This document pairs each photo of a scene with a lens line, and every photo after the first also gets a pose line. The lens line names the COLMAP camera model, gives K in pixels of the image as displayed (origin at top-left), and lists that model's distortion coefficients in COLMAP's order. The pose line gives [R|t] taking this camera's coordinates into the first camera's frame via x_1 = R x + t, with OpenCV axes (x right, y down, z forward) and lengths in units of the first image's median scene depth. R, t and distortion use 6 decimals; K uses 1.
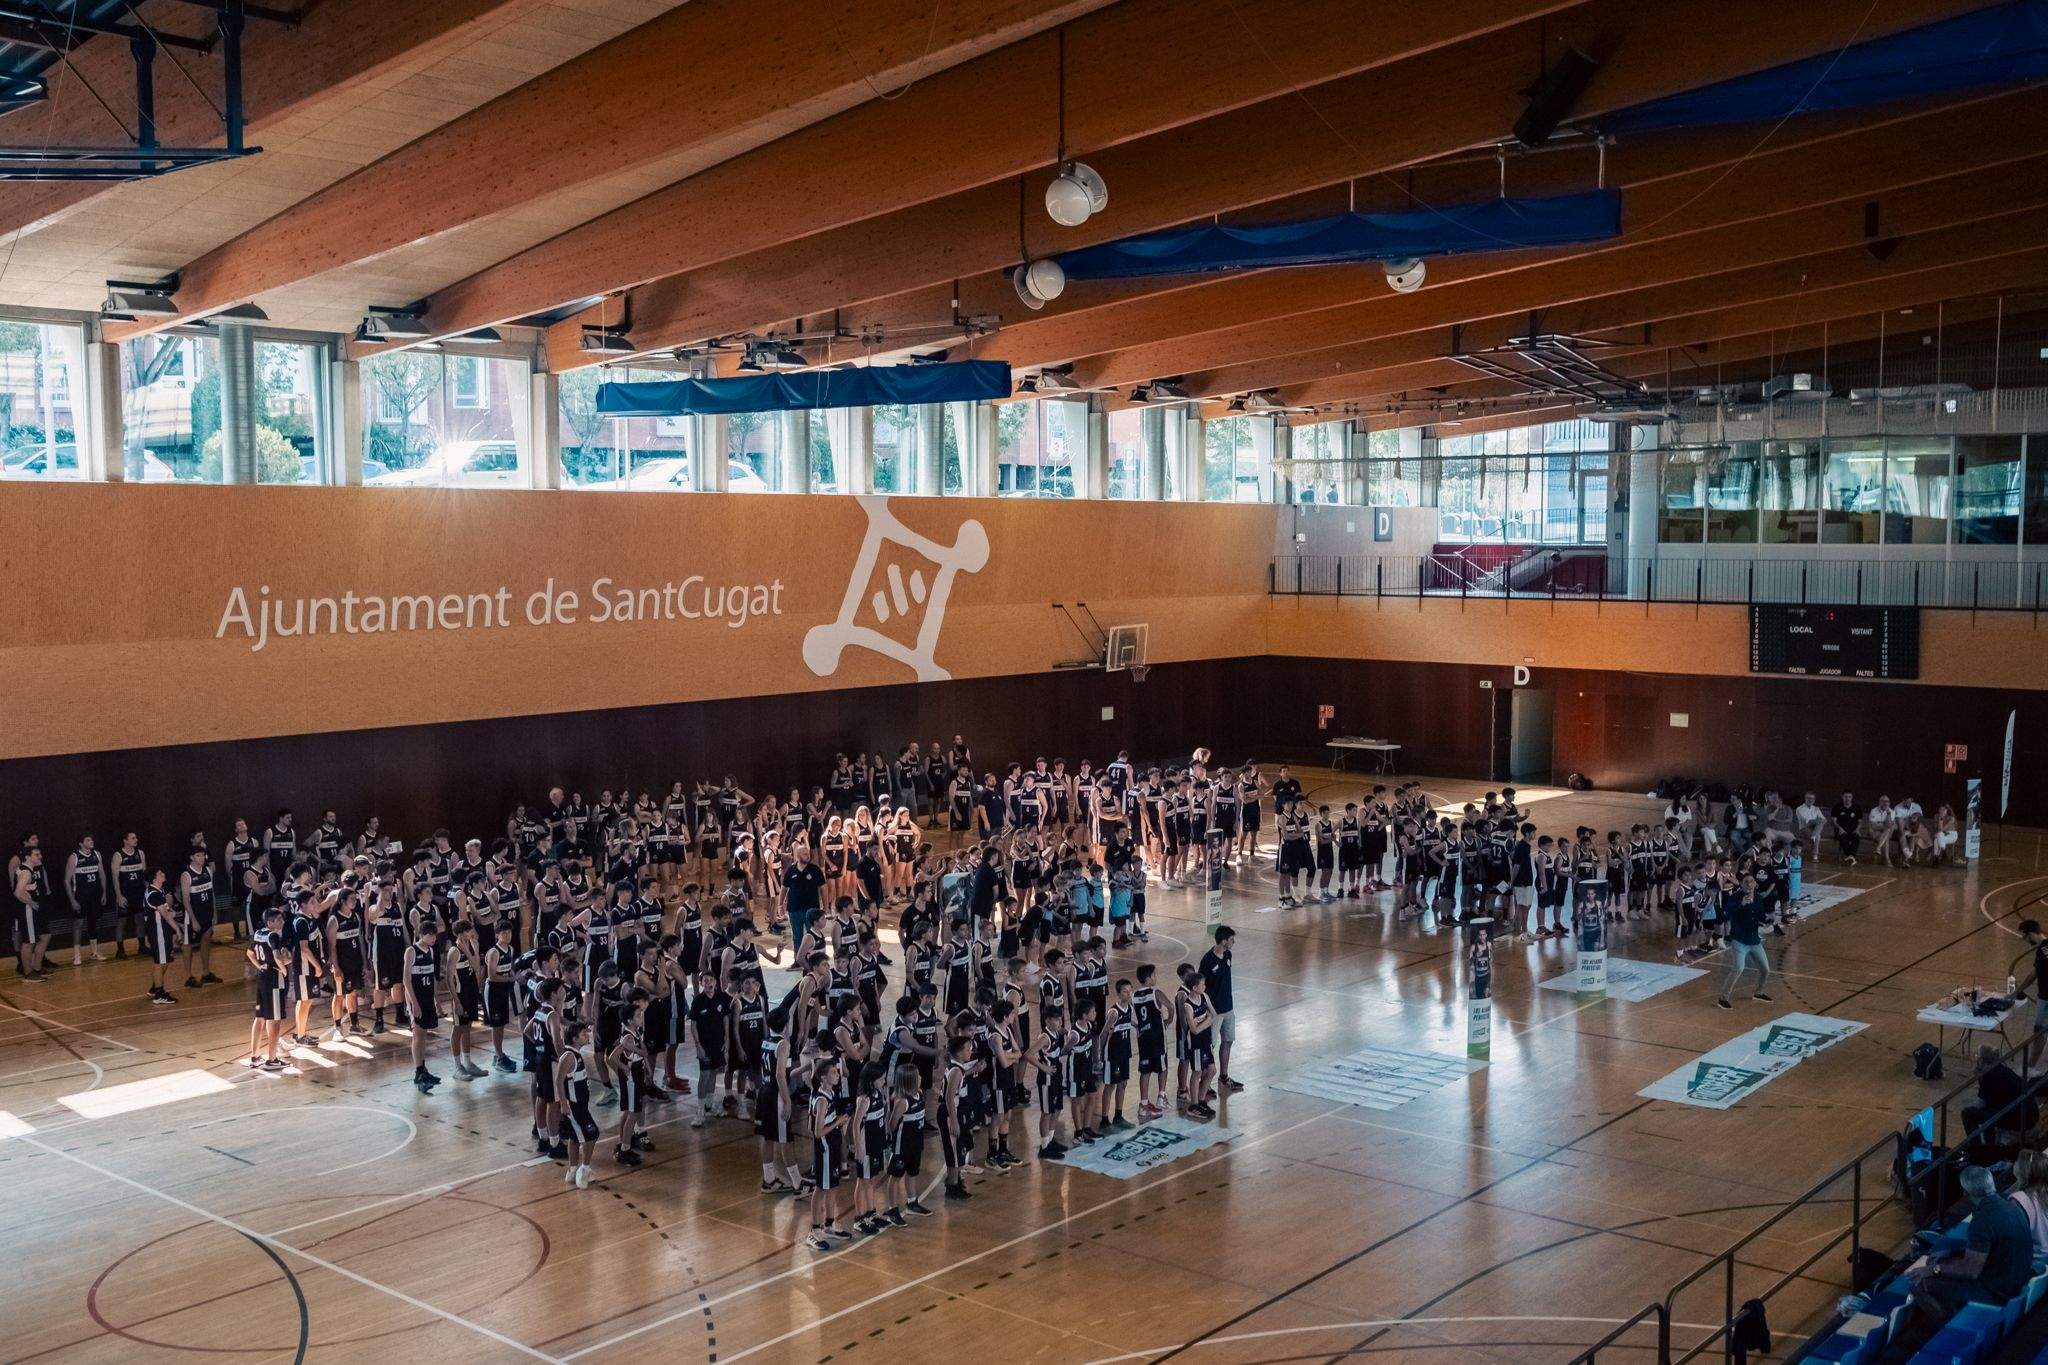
lens RADIAL K [[2010.8, 0, 1052.0], [0, 2010.8, 698.9], [0, 0, 1]] dist [-0.095690, 0.219029]
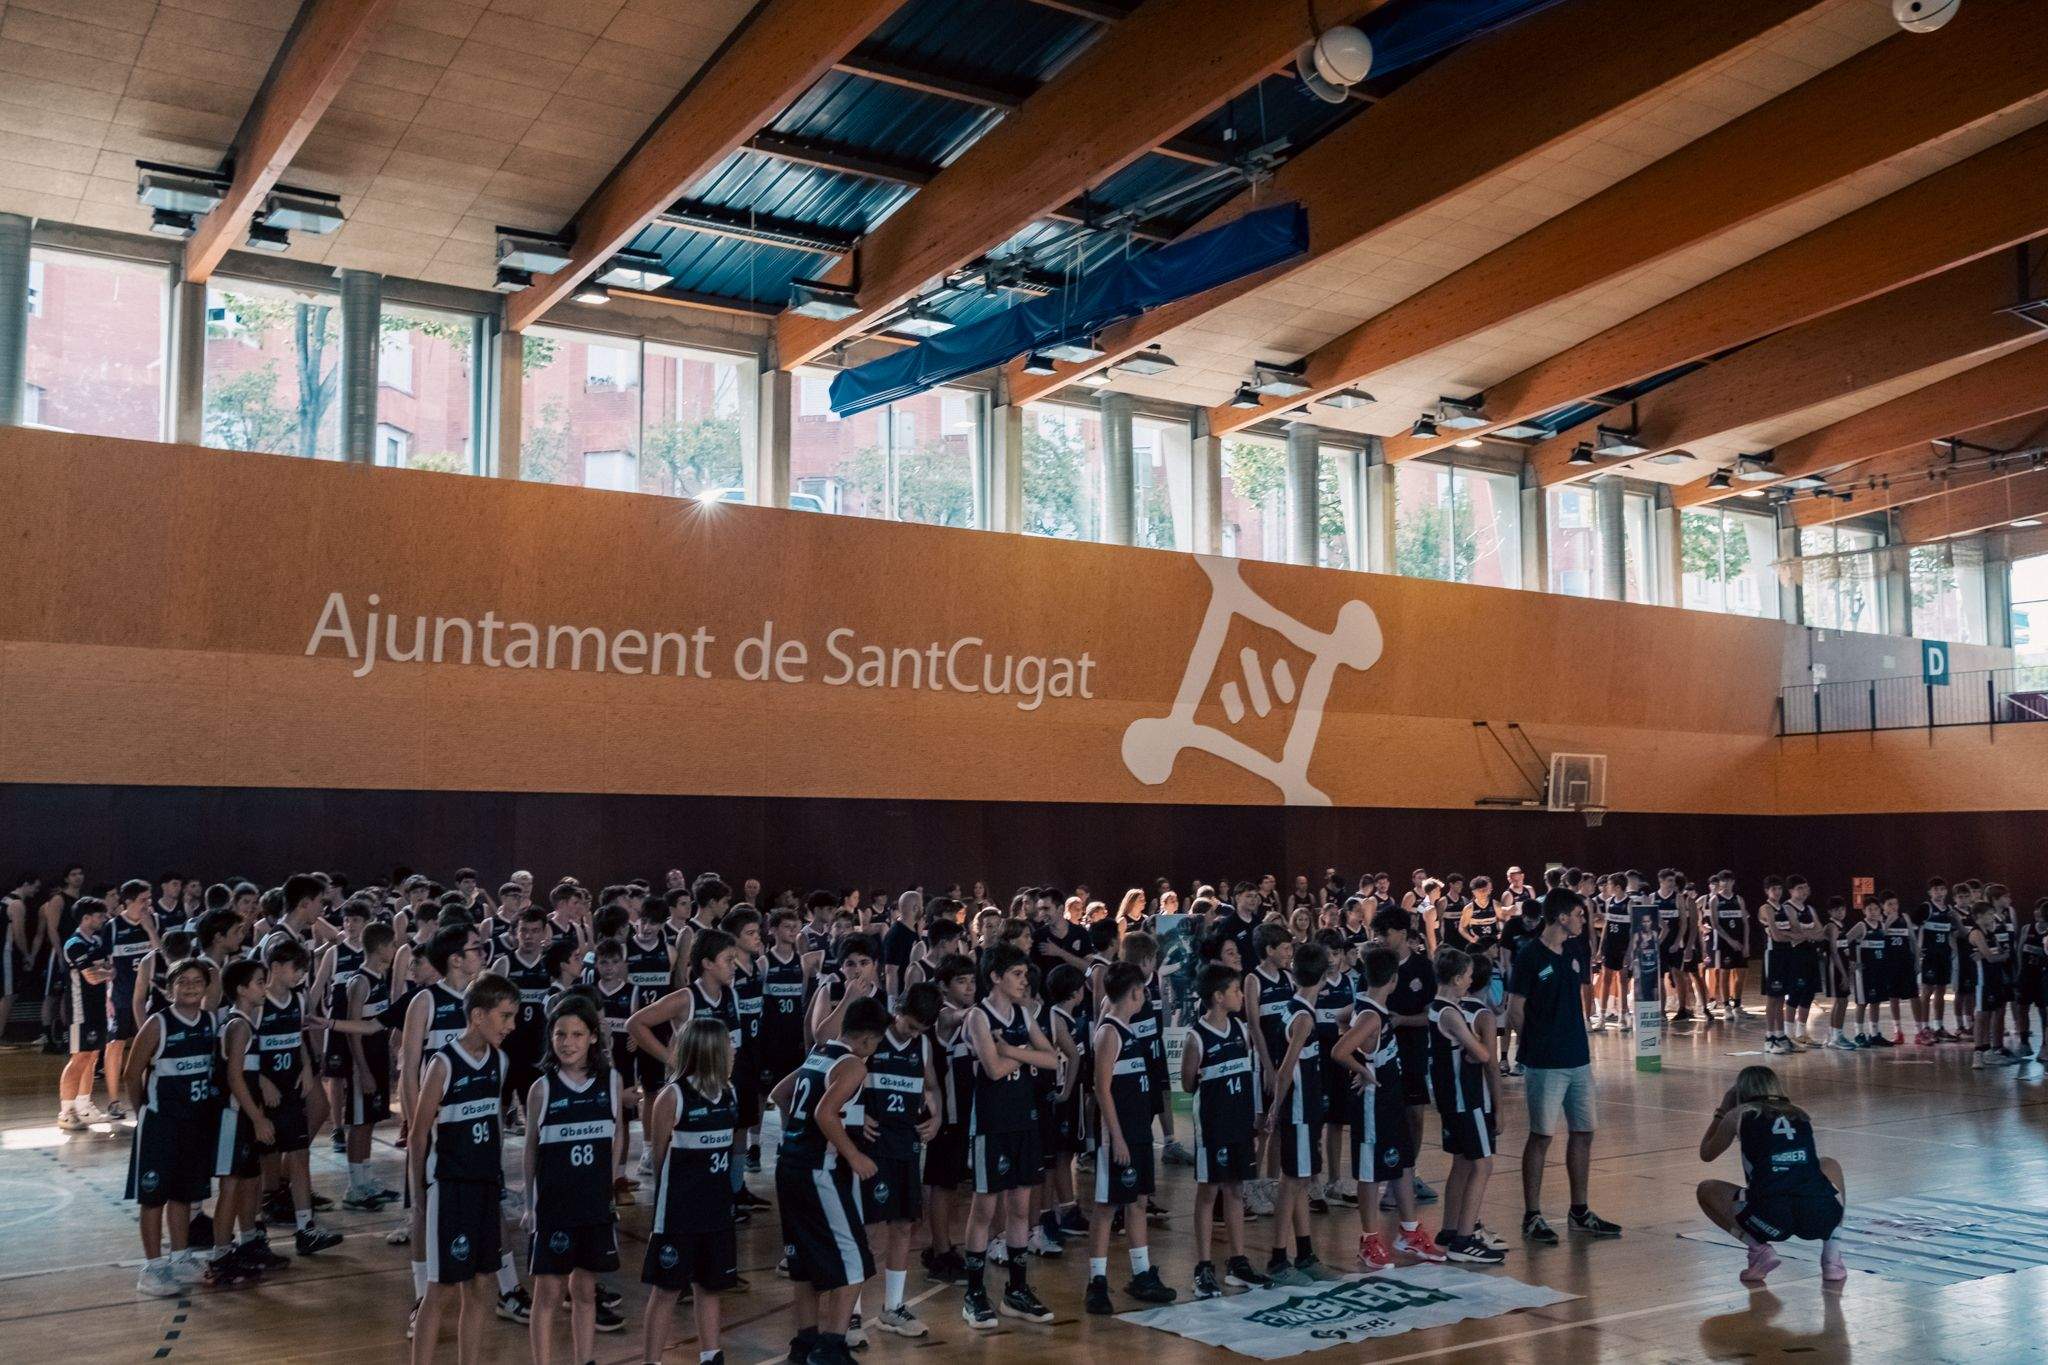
lens RADIAL K [[1994.1, 0, 1028.4], [0, 1994.1, 679.8], [0, 0, 1]] dist [-0.087118, 0.222200]
pose [[0.962710, -0.024033, -0.269465, 0.047027], [-0.021629, 0.986020, -0.165215, 0.075317], [0.269669, 0.164883, 0.948732, 0.252985]]
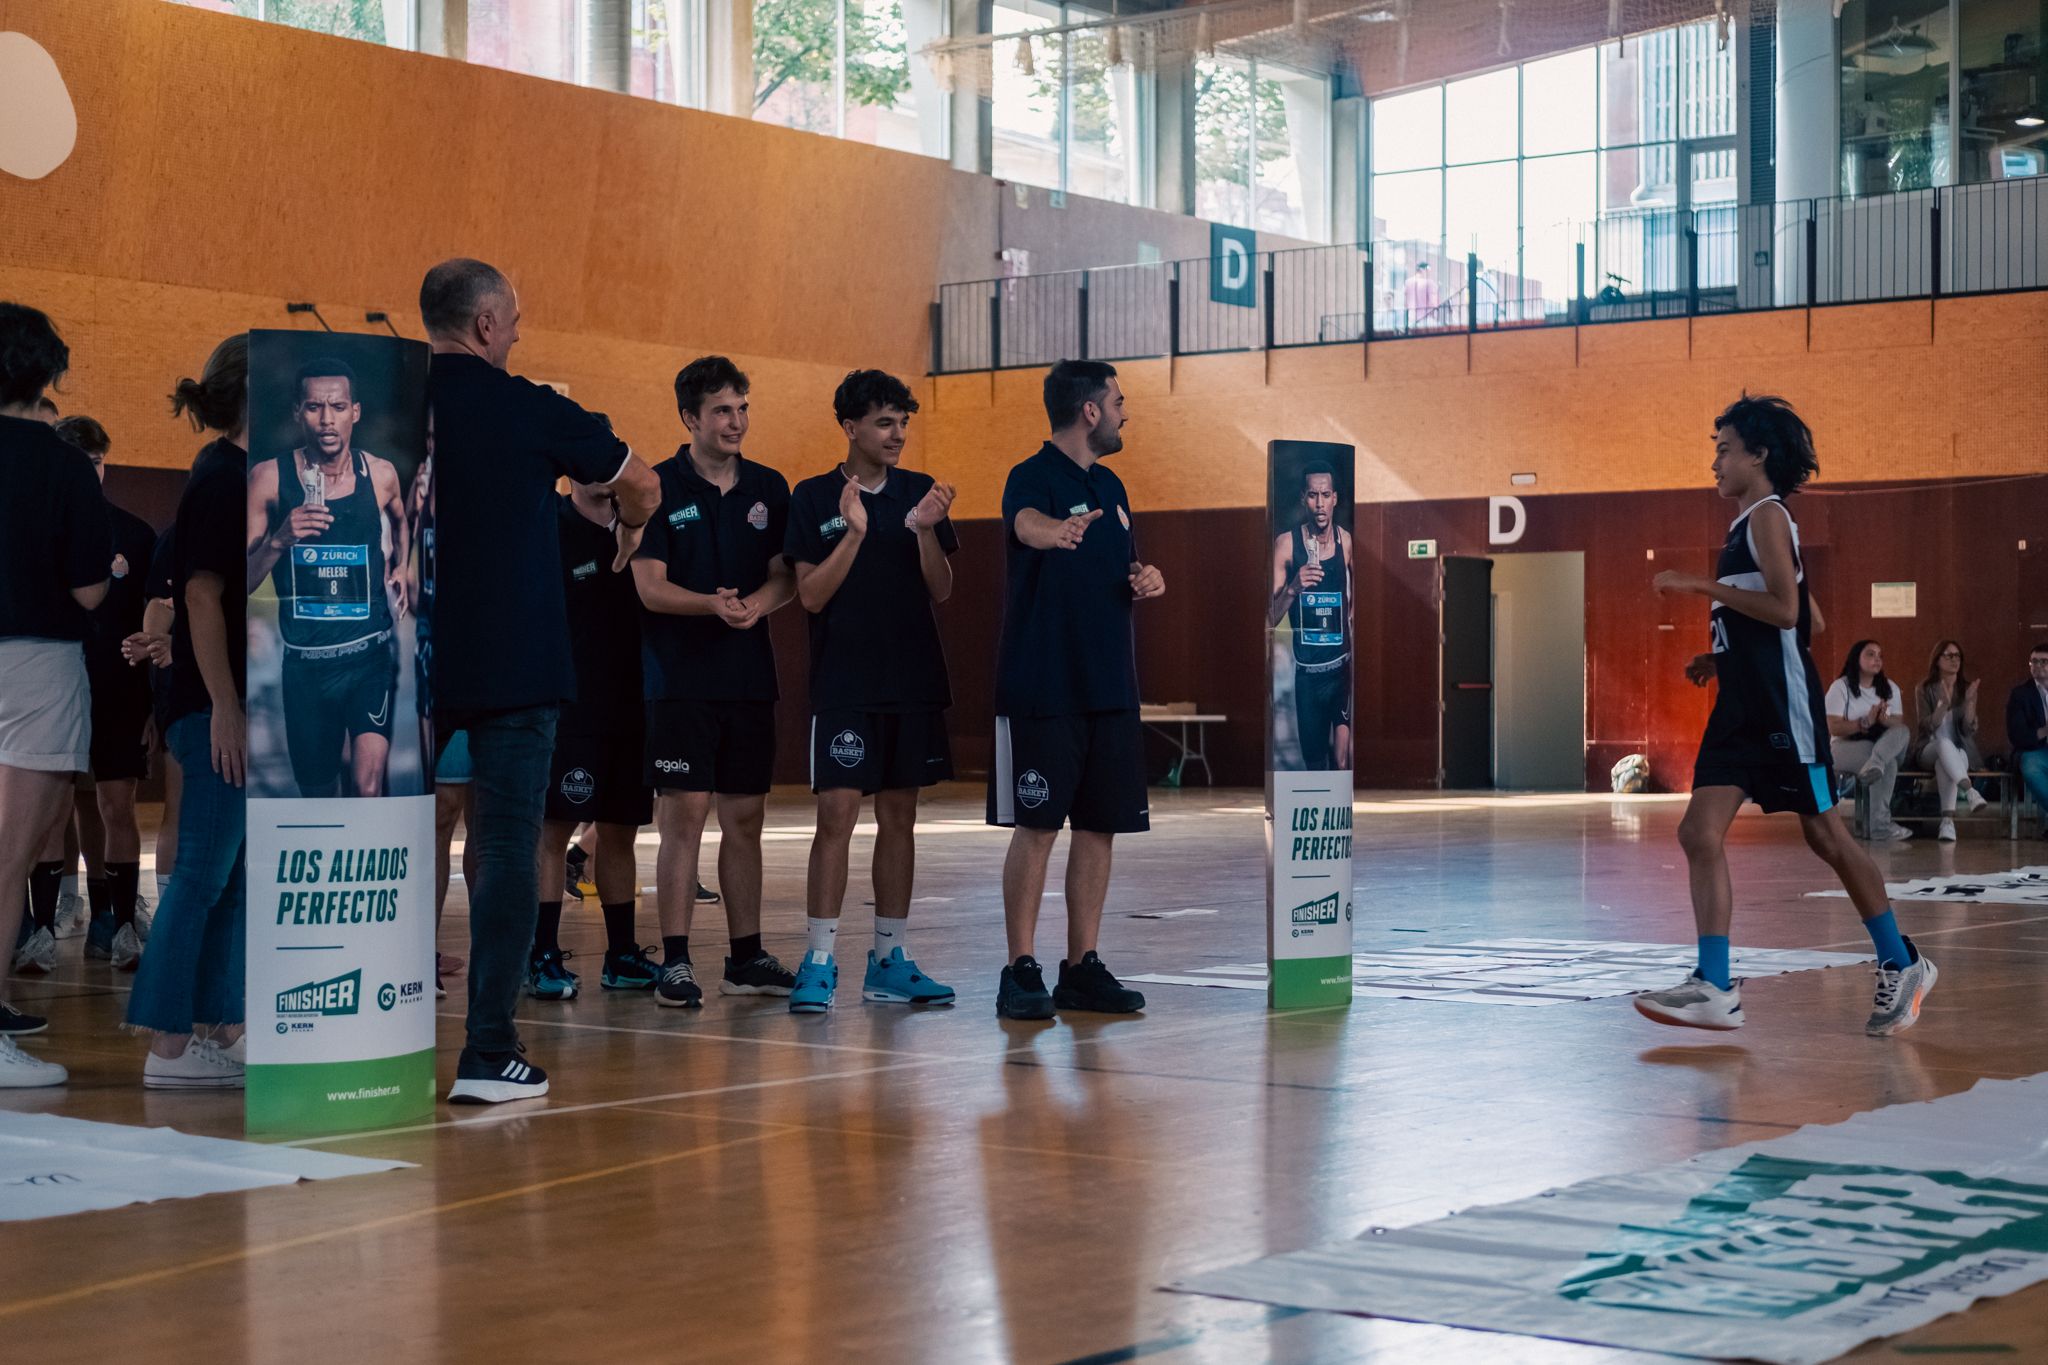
lens RADIAL K [[3360.9, 0, 1123.3], [0, 3360.9, 686.2], [0, 0, 1]] dist [0.235327, -2.623033]
pose [[0.998414, 0.001618, 0.056278, 0.141310], [0.003181, 0.996369, -0.085080, 0.092720], [-0.056212, 0.085124, 0.994783, 0.395095]]
